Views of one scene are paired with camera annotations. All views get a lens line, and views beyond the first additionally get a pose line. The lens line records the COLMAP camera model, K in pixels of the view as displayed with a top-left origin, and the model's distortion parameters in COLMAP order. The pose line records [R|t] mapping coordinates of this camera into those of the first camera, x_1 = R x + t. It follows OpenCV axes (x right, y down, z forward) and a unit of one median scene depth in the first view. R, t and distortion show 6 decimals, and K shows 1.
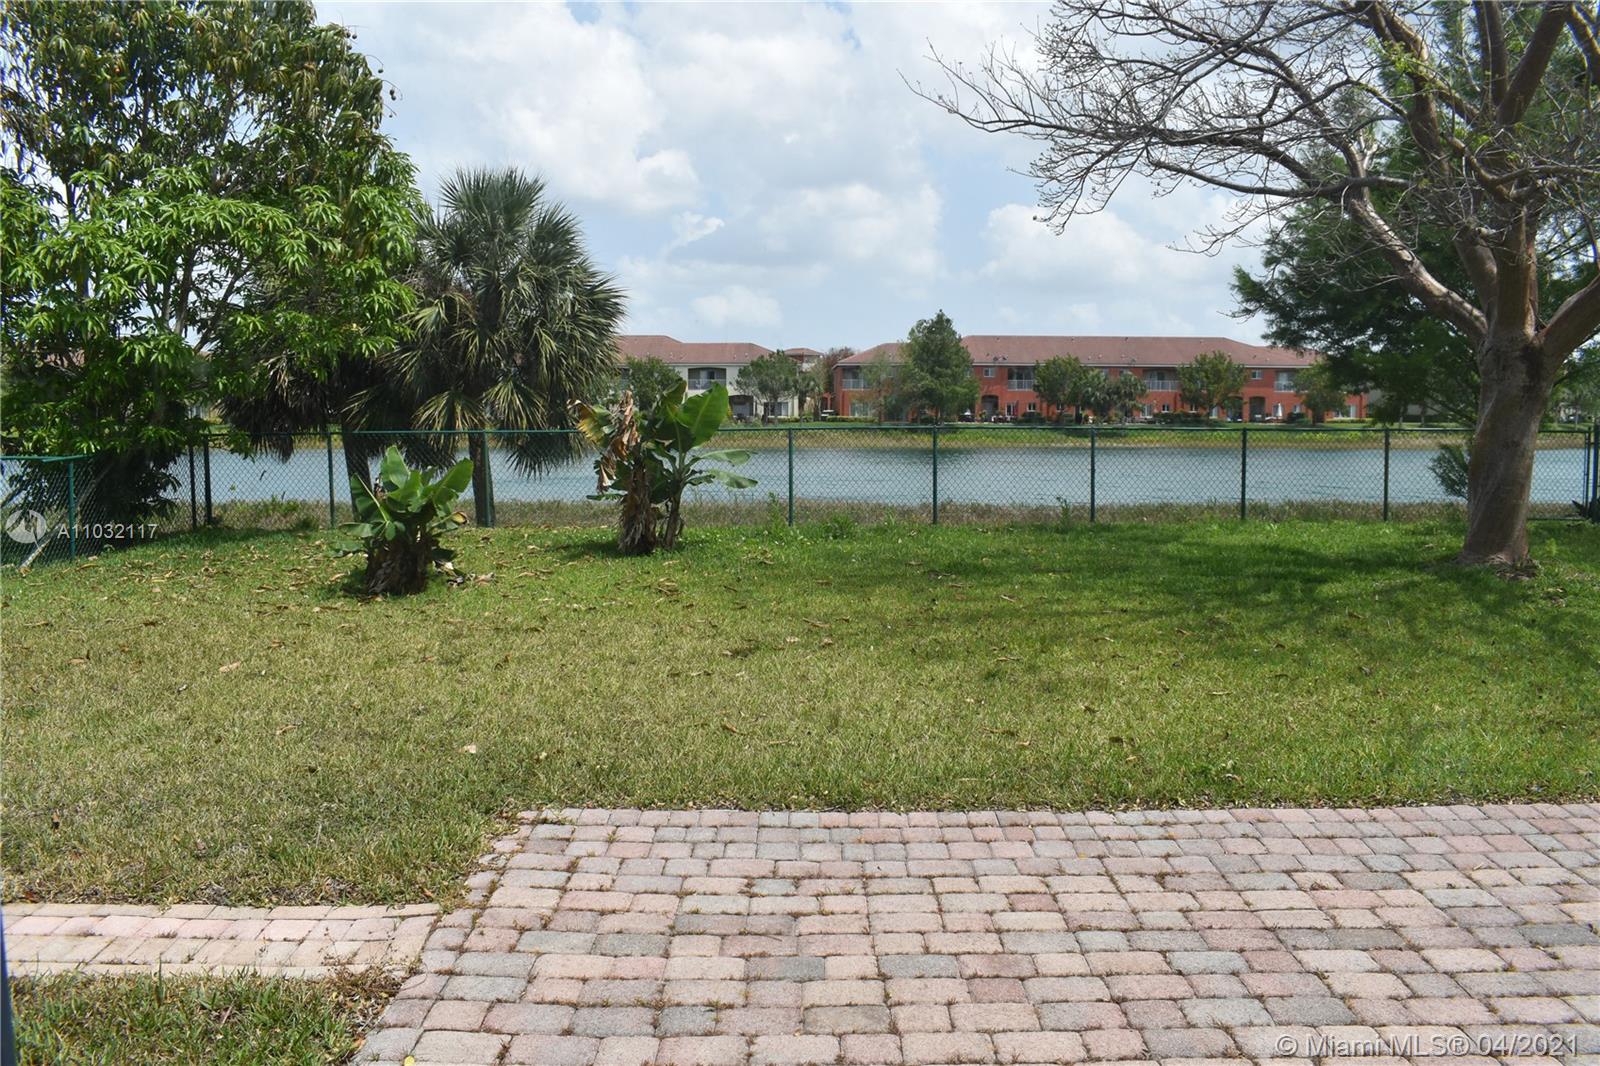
lens RADIAL K [[1243.8, 0, 803.9], [0, 1243.8, 522.5], [0, 0, 1]] dist [-0.098443, 0.017890]
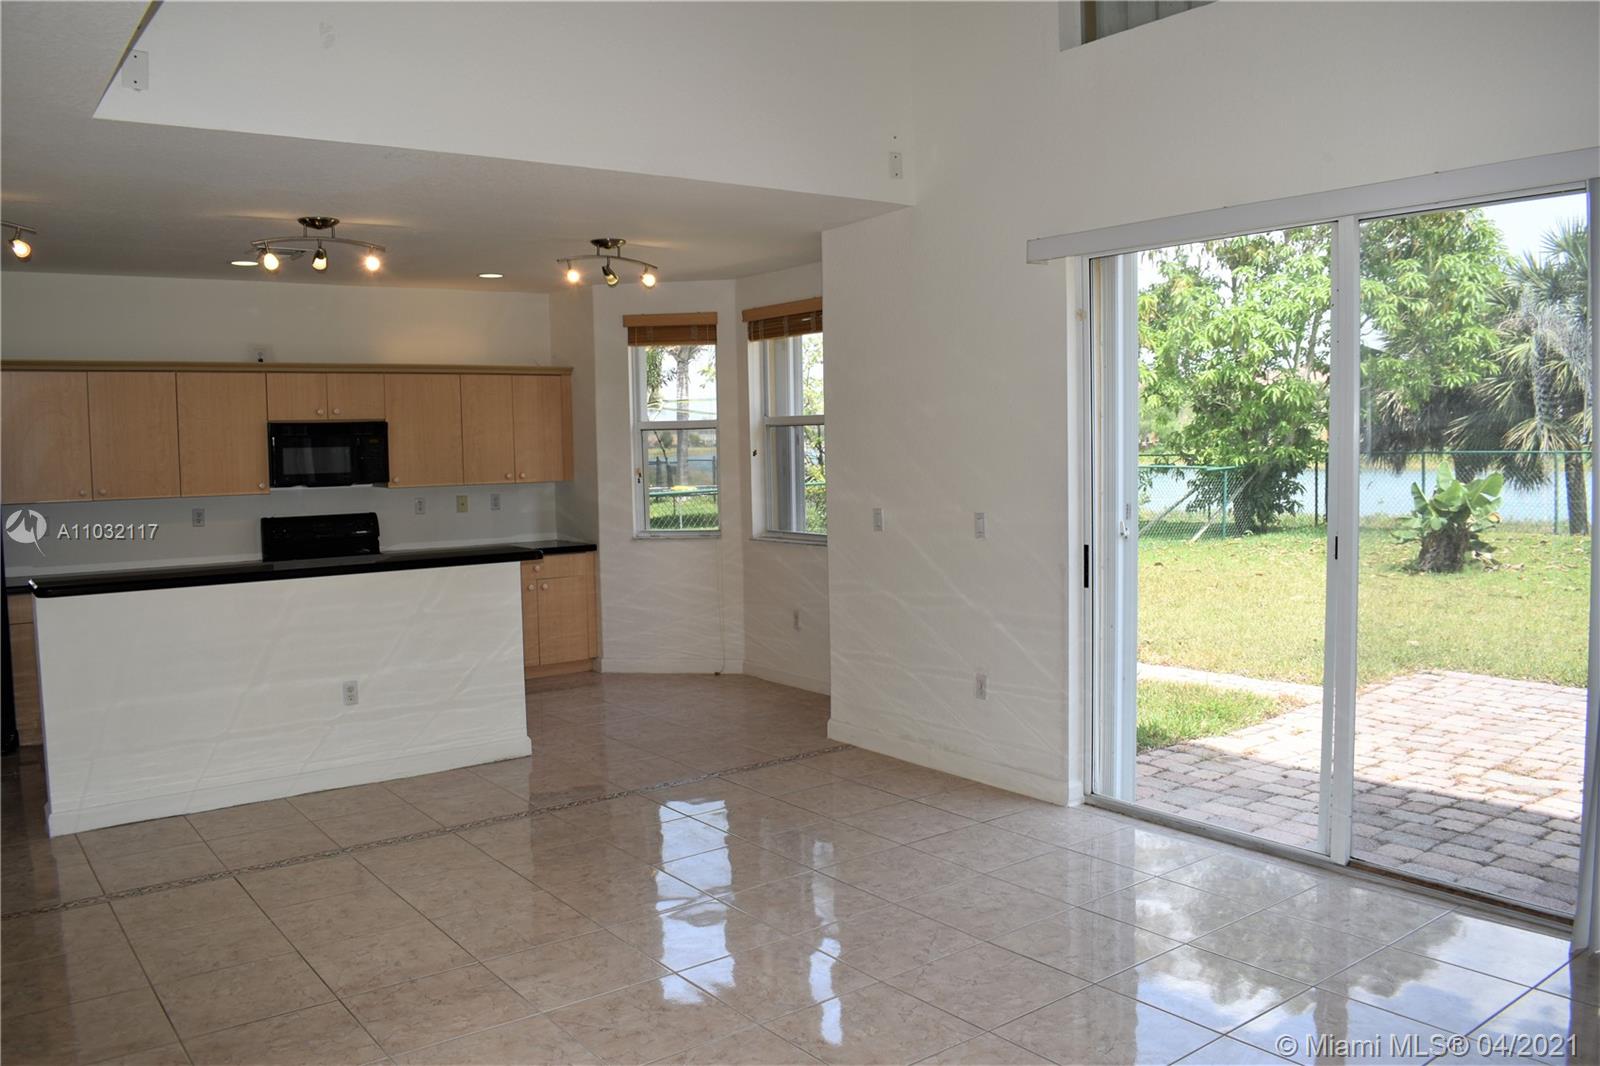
lens RADIAL K [[1243.8, 0, 803.9], [0, 1243.8, 522.5], [0, 0, 1]] dist [-0.098443, 0.017890]
pose [[0.620520, 0.039731, -0.783183, 0.213540], [-0.053417, 0.998538, 0.008333, 0.023918], [0.782369, 0.036664, 0.621735, -0.284127]]
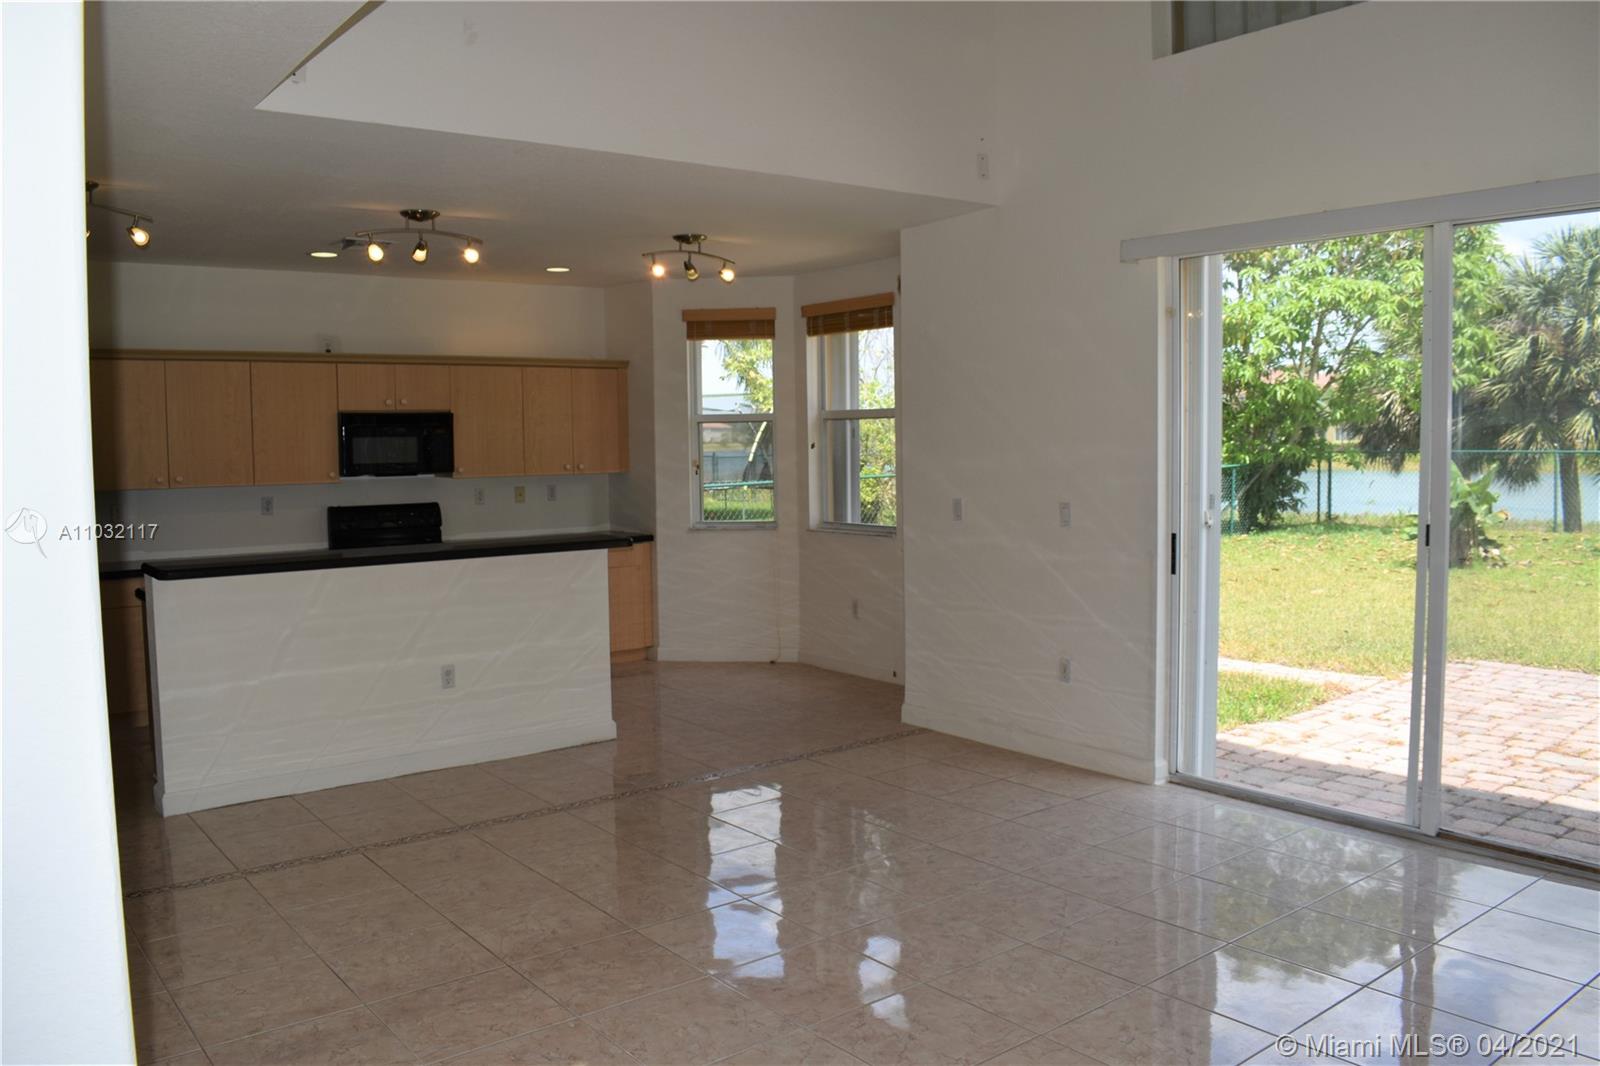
lens RADIAL K [[1241.4, 0, 801.9], [0, 1241.4, 523.5], [0, 0, 1]] dist [-0.098180, 0.015084]
pose [[0.633329, 0.044699, -0.772591, 0.197580], [-0.058173, 0.998256, 0.010068, 0.029498], [0.771693, 0.038568, 0.634825, -0.324737]]
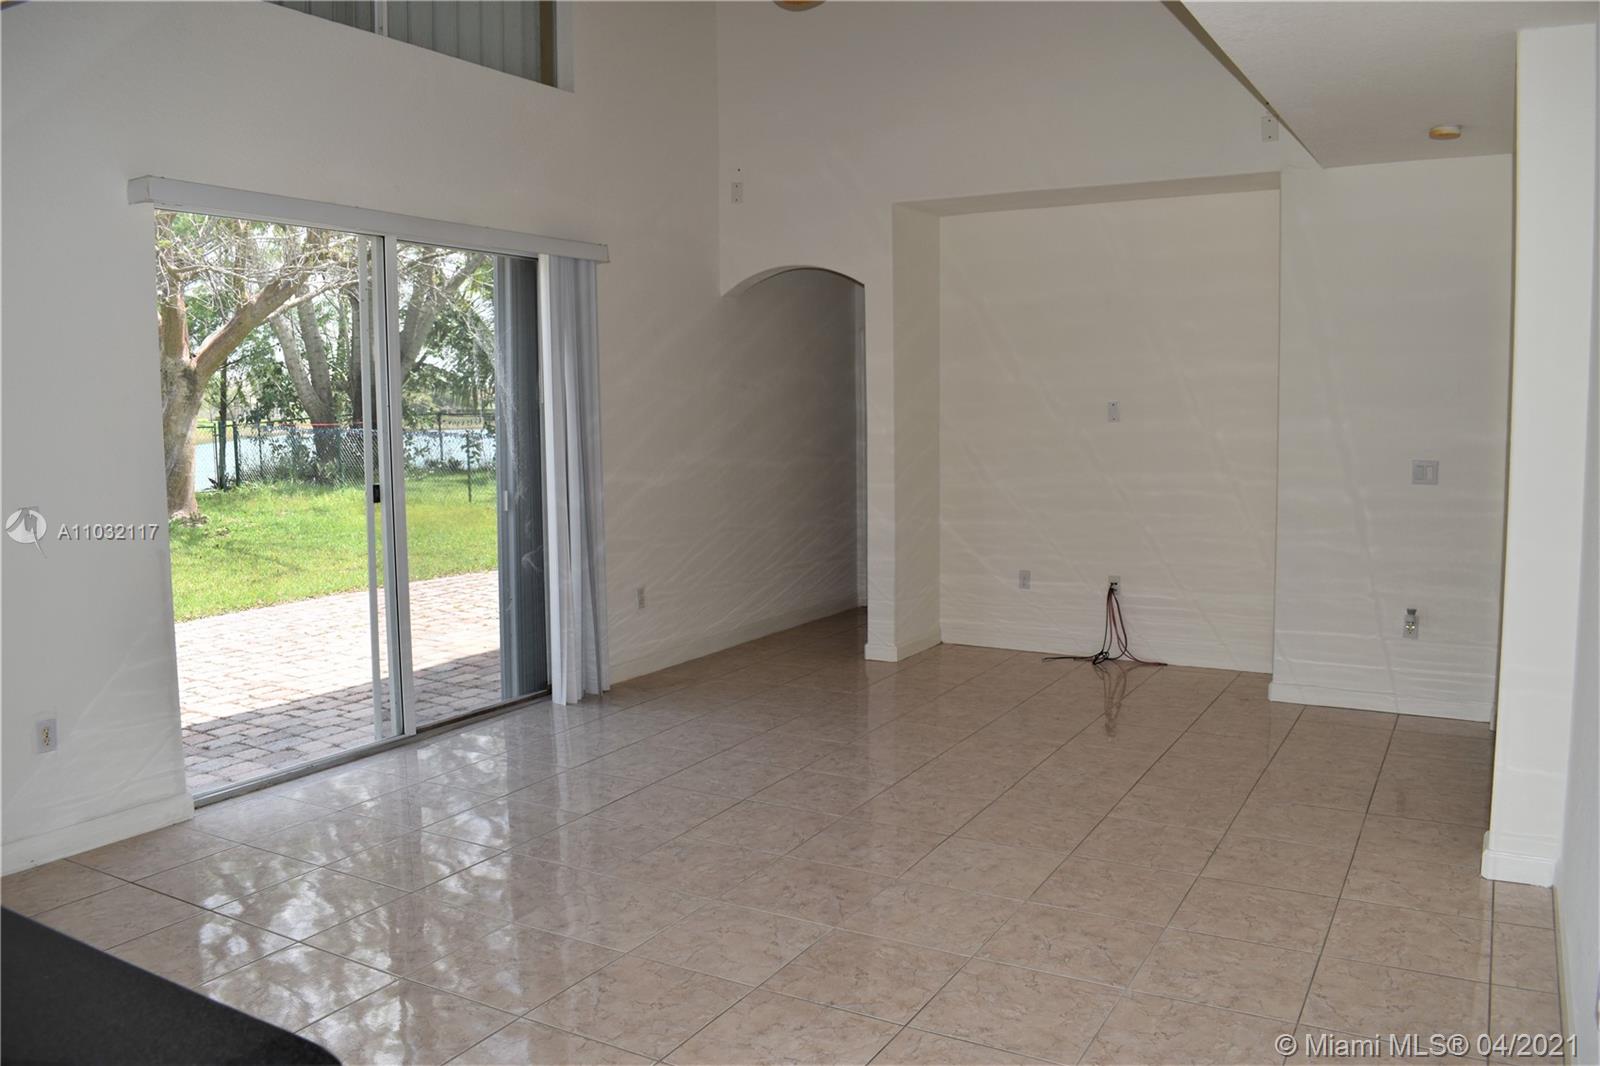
lens RADIAL K [[1241.4, 0, 801.9], [0, 1241.4, 523.5], [0, 0, 1]] dist [-0.098180, 0.015084]
pose [[0.482856, -0.090919, 0.870967, -0.270687], [0.092966, 0.994297, 0.052254, 0.027724], [-0.870751, 0.055740, 0.488554, -0.296918]]
